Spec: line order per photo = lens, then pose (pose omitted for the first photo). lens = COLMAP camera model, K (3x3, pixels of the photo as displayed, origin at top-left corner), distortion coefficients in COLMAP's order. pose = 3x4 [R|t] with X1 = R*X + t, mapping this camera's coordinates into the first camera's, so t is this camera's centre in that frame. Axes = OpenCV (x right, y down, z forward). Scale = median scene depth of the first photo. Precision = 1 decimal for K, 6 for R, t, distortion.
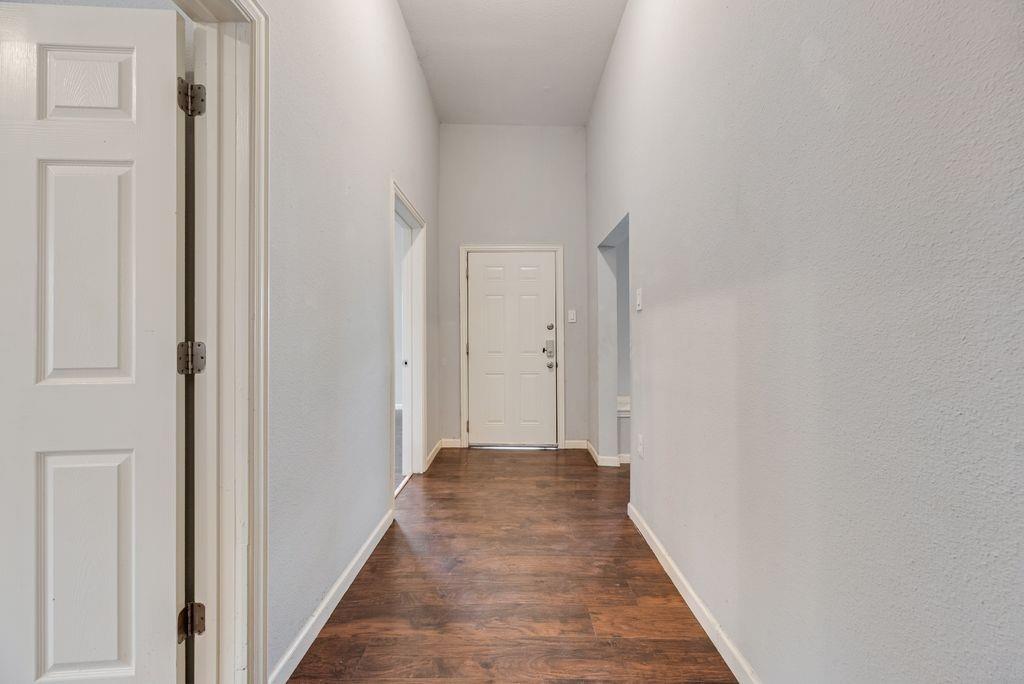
lens RADIAL K [[415.2, 0, 515.4], [0, 415.2, 341.3], [0, 0, 1]] dist [0.001151, -0.001090]
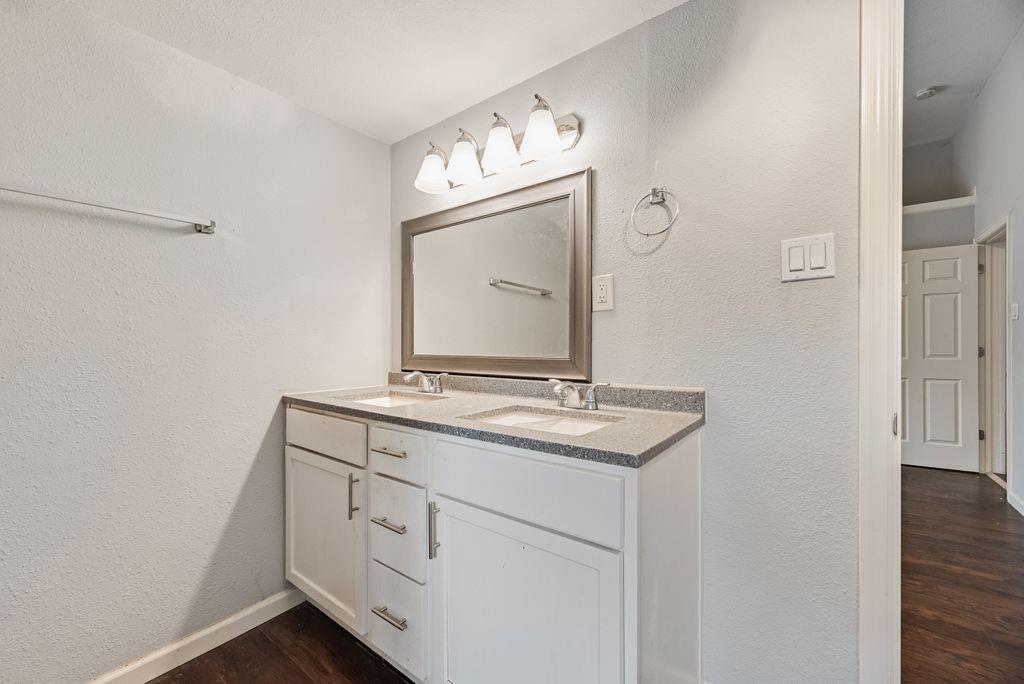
lens RADIAL K [[415.2, 0, 511.1], [0, 415.2, 343.8], [0, 0, 1]] dist [0.001151, -0.001090]
pose [[0.790978, -0.001677, -0.611842, -1.729259], [-0.000116, 0.999996, -0.002890, -0.014171], [0.611844, 0.002357, 0.790975, -3.795449]]
